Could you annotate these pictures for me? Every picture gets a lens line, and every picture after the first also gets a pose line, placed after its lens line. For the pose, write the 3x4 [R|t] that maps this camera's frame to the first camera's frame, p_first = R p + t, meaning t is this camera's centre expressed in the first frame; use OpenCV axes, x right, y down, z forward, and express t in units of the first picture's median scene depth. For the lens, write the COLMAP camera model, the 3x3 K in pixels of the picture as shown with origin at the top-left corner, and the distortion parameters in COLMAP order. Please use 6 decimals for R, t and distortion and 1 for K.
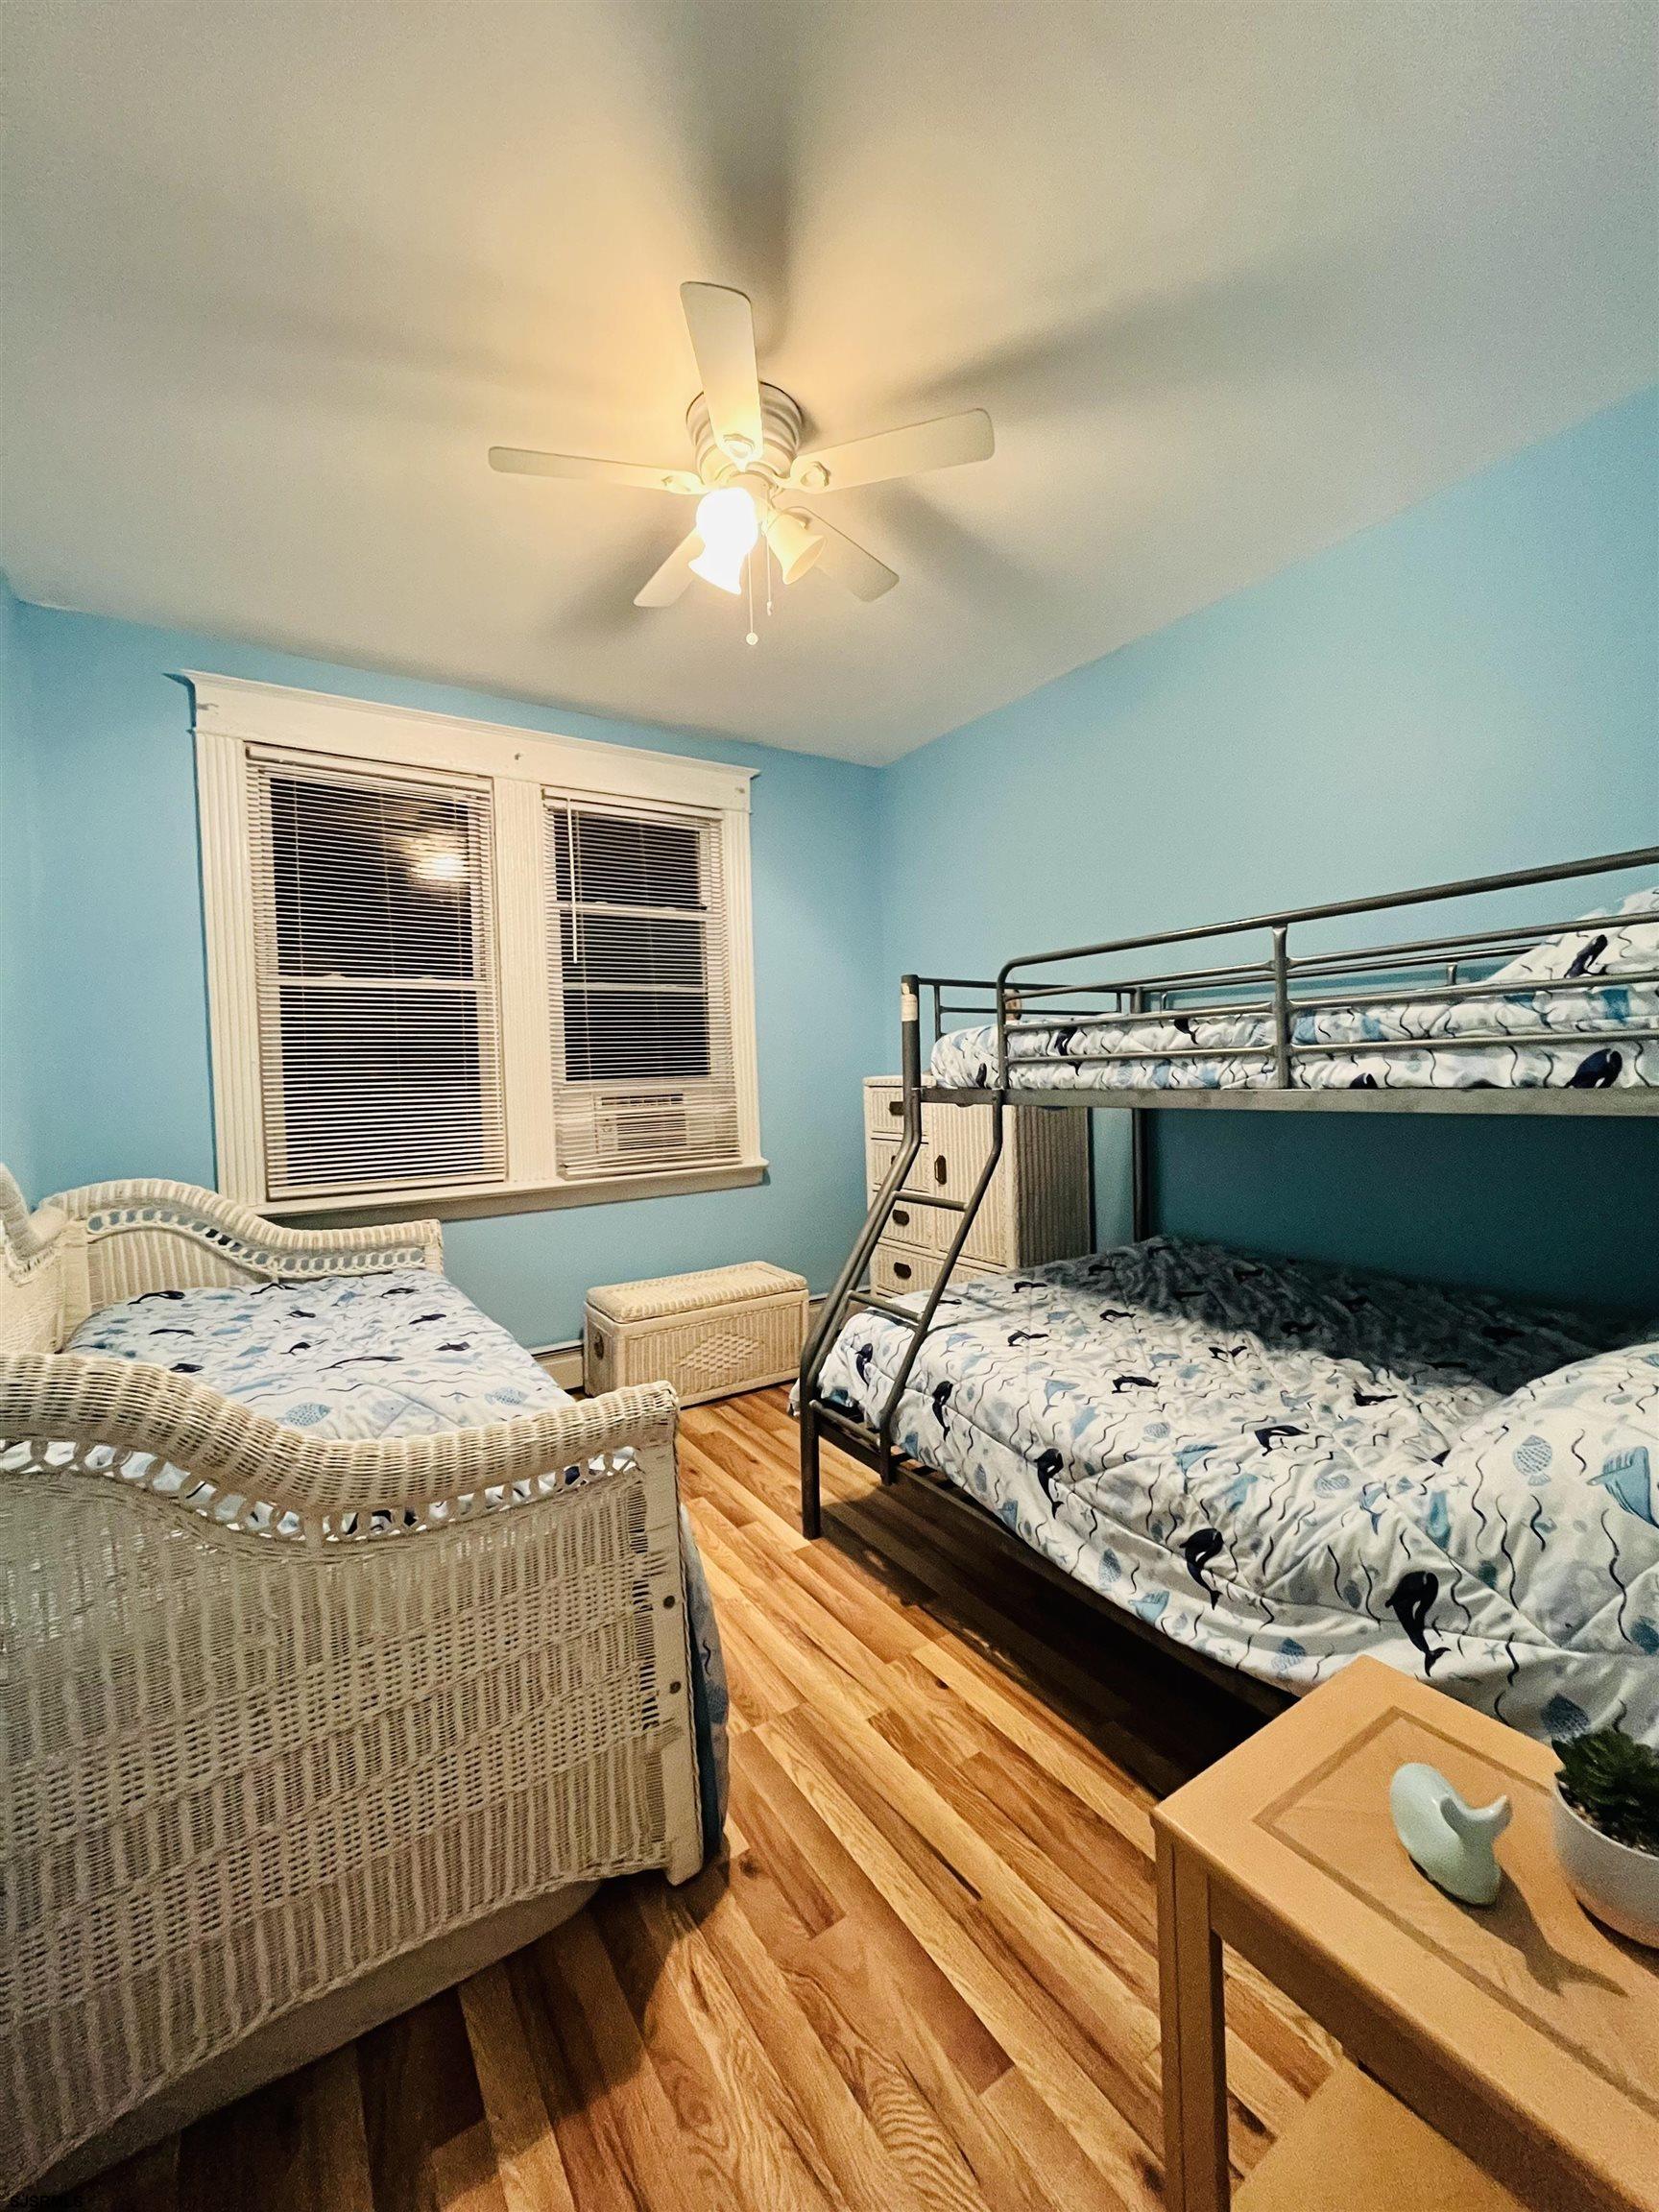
lens RADIAL K [[895.0, 0, 808.6], [0, 895.0, 1114.2], [0, 0, 1]] dist [-0.000536, 0.000306]
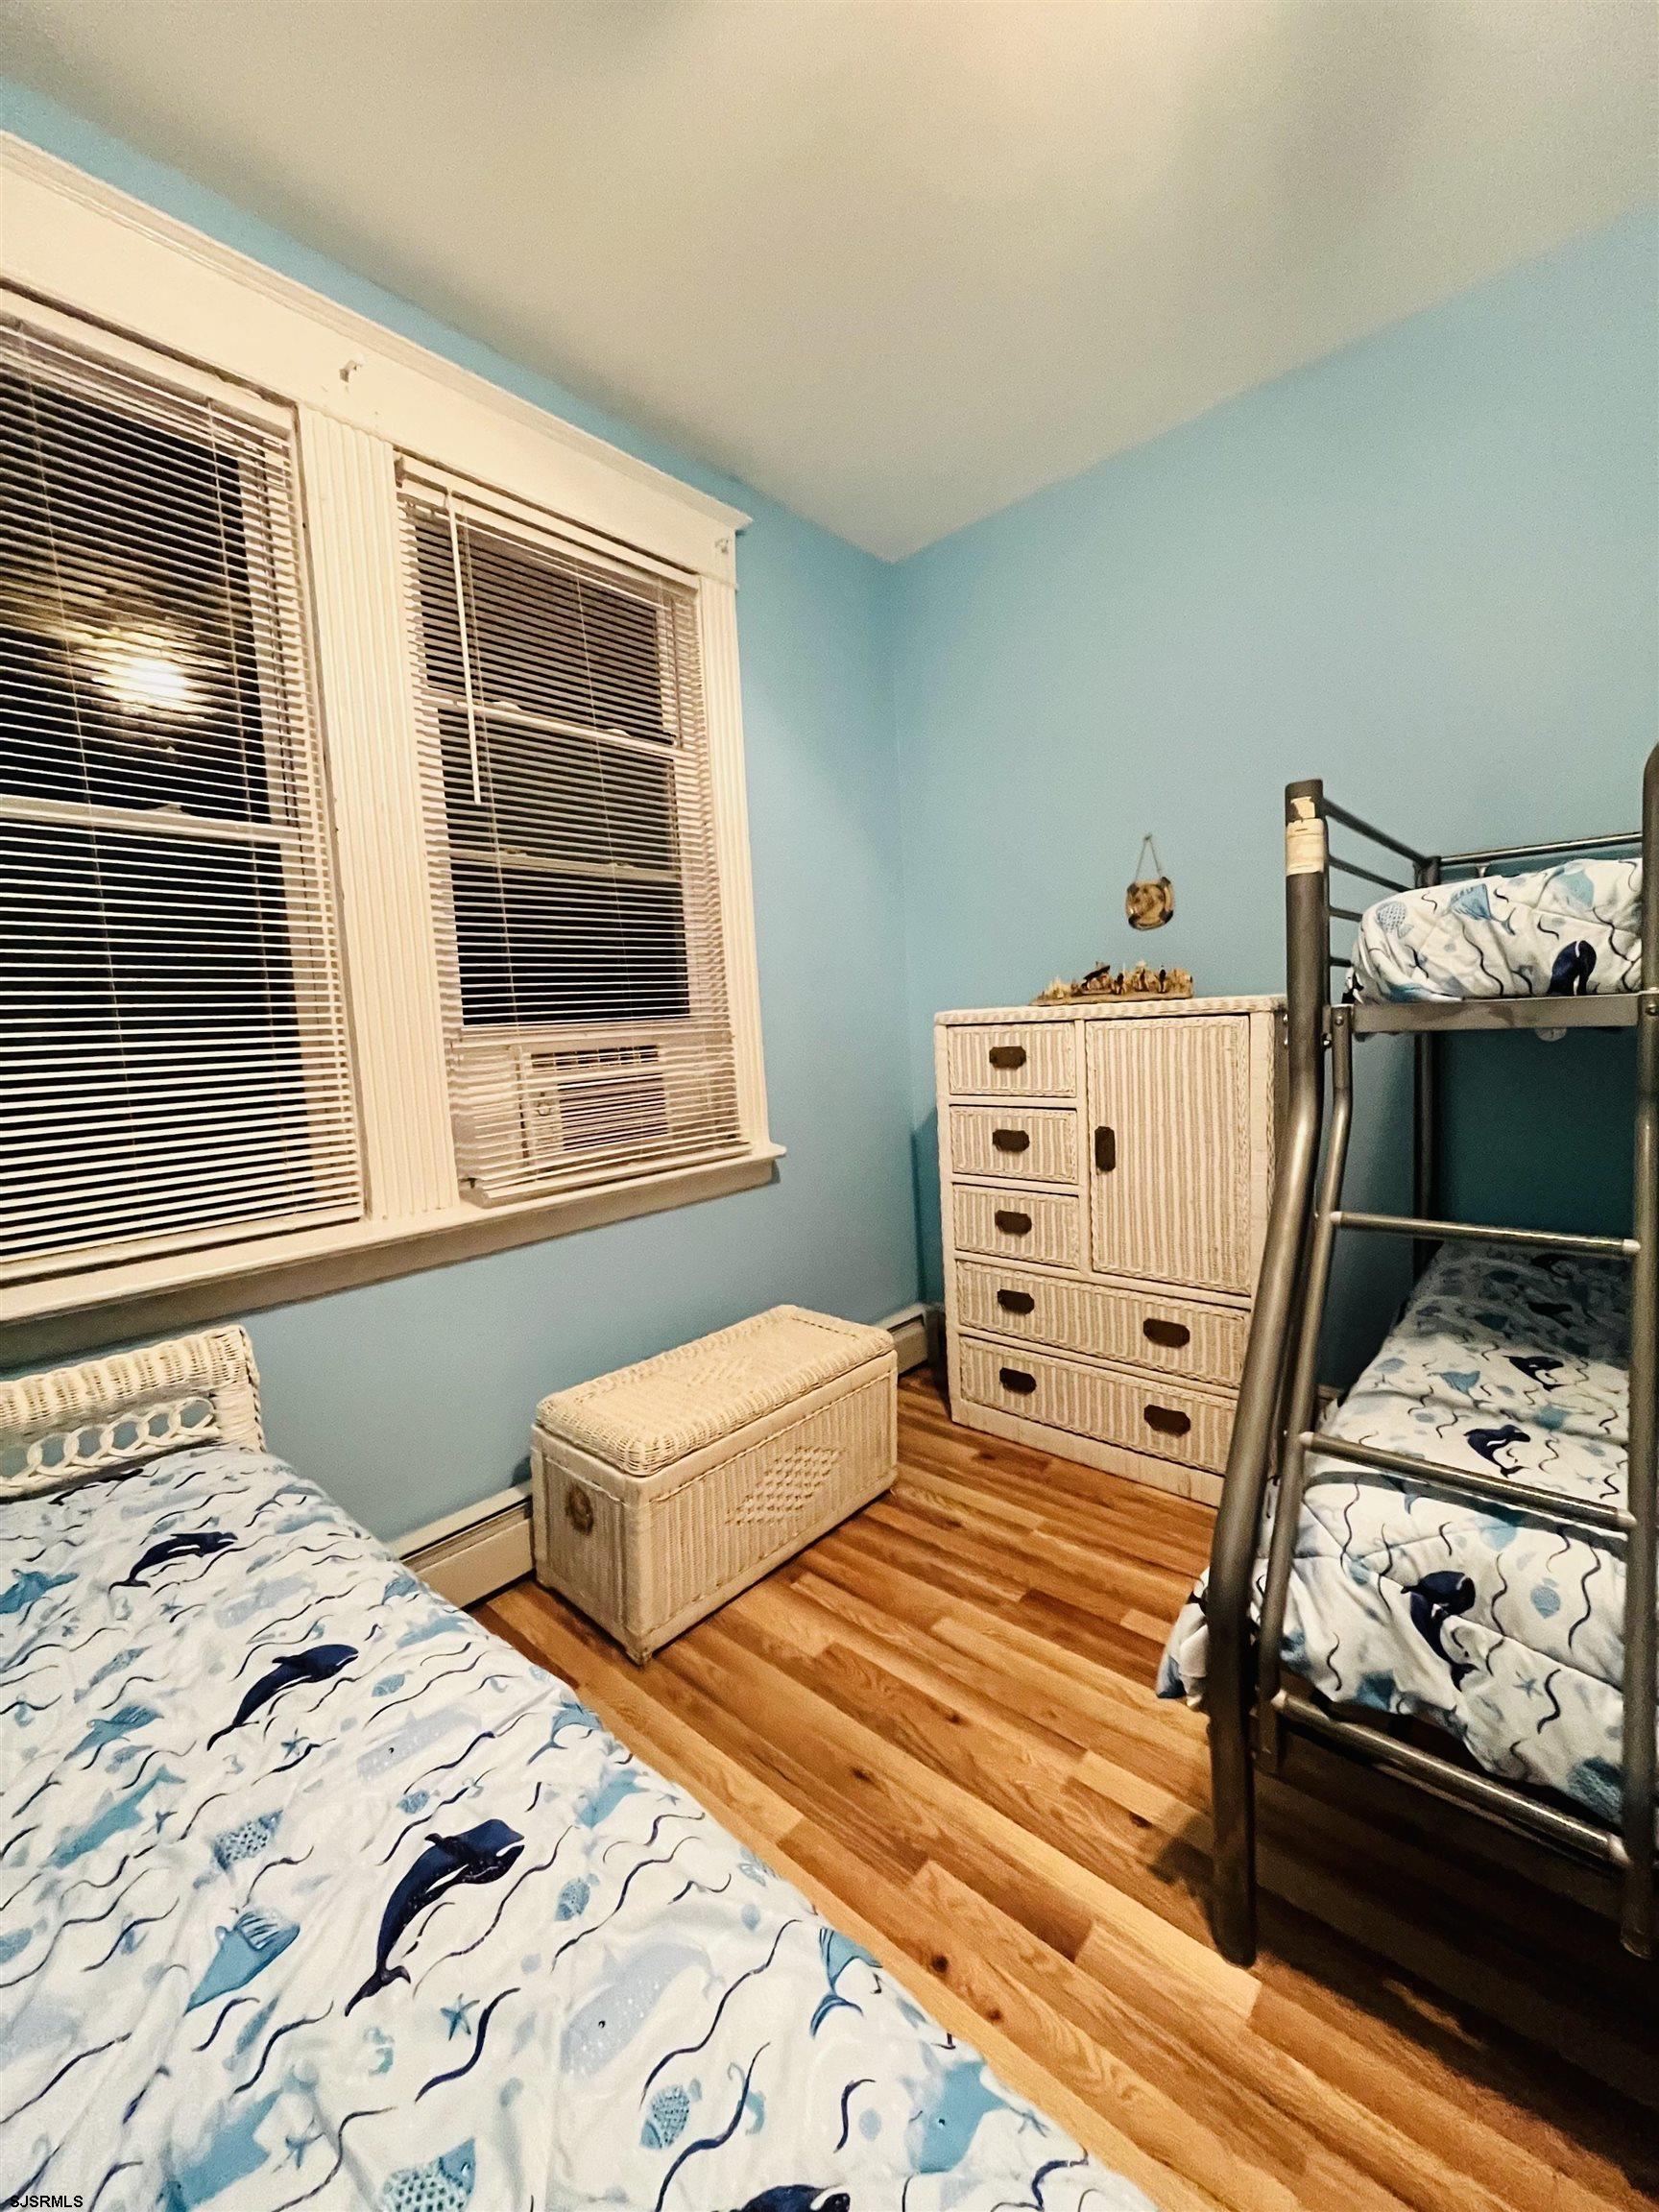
lens RADIAL K [[895.0, 0, 816.1], [0, 895.0, 1108.0], [0, 0, 1]] dist [-0.000536, 0.000306]
pose [[0.962277, -0.046538, 0.268062, -0.219038], [0.036941, 0.998487, 0.040736, -0.001631], [-0.269552, -0.029296, 0.962540, 0.424730]]
